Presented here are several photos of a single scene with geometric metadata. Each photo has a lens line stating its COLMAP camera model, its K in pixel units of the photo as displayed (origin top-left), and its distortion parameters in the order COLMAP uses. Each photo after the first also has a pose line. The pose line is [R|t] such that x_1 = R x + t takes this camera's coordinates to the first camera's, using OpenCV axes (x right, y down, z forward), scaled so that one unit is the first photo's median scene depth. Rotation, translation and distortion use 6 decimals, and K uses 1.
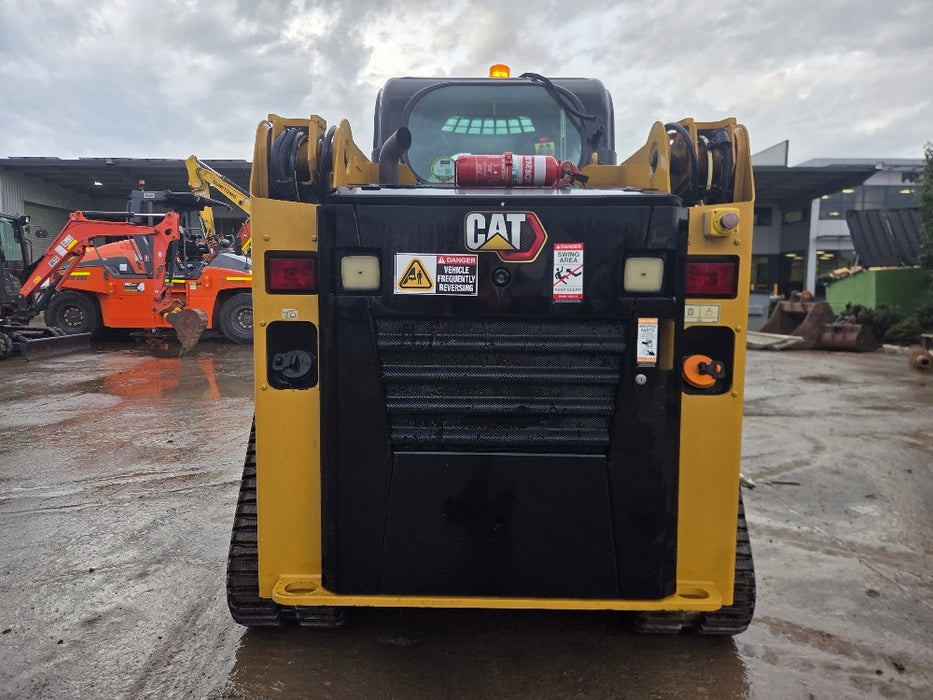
lens RADIAL K [[623.7, 0, 466.8], [0, 623.7, 335.8], [0, 0, 1]] dist [0.069179, -0.055966]
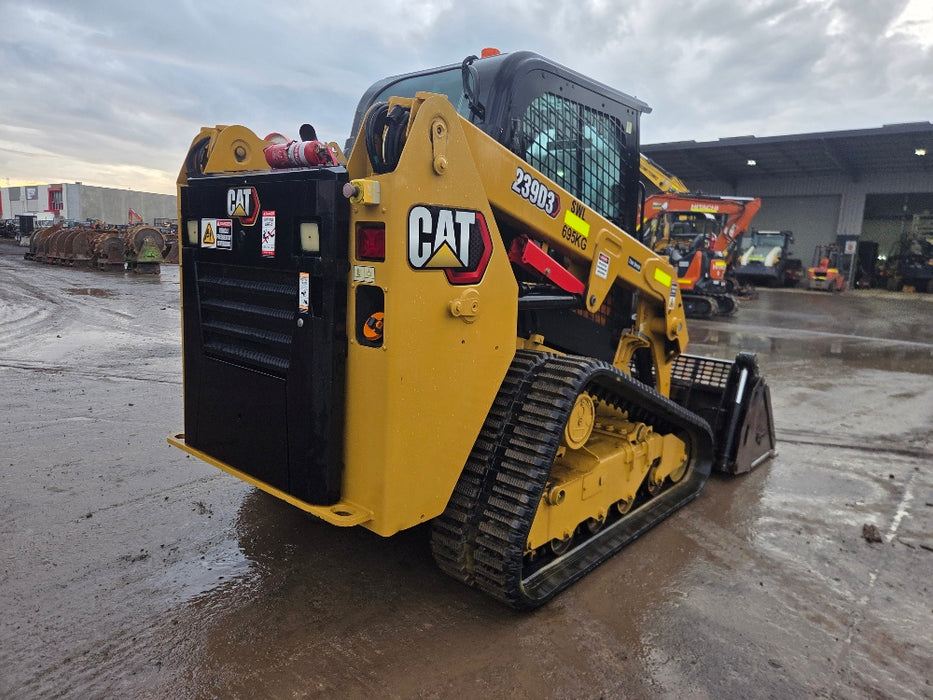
lens RADIAL K [[623.7, 0, 471.0], [0, 623.7, 348.4], [0, 0, 1]] dist [0.069179, -0.055966]
pose [[0.767909, 0.126201, -0.628005, 1.320049], [-0.096366, 0.992003, 0.081514, -0.013418], [0.633269, -0.002077, 0.773929, 0.261908]]
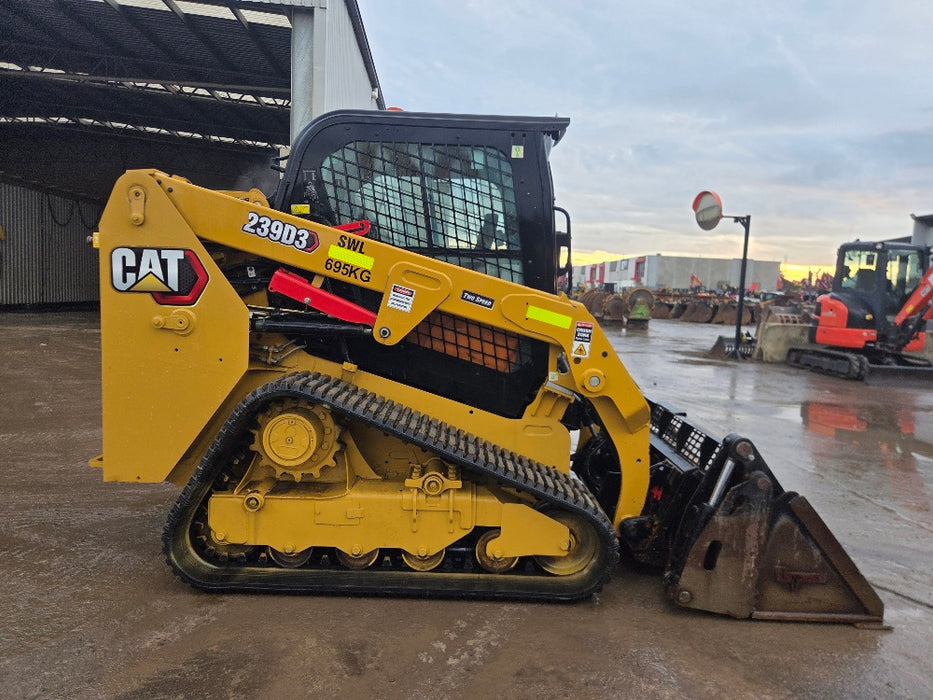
lens RADIAL K [[623.7, 0, 465.7], [0, 623.7, 340.5], [0, 0, 1]] dist [0.069179, -0.055966]
pose [[0.018543, 0.078262, -0.996760, 2.202197], [-0.129154, 0.988767, 0.075232, -0.173998], [0.991451, 0.127340, 0.028442, 2.003998]]
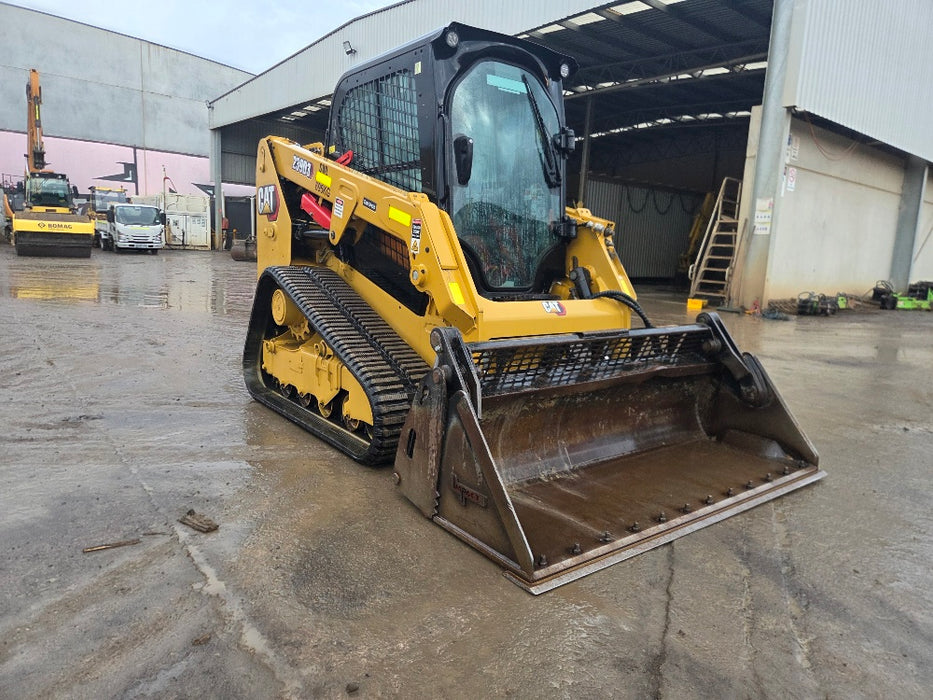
lens RADIAL K [[623.7, 0, 472.6], [0, 623.7, 336.8], [0, 0, 1]] dist [0.069179, -0.055966]
pose [[-0.782881, 0.047673, -0.620343, 1.500818], [-0.101220, 0.974018, 0.202594, -0.187976], [0.613883, 0.221398, -0.757714, 3.942449]]
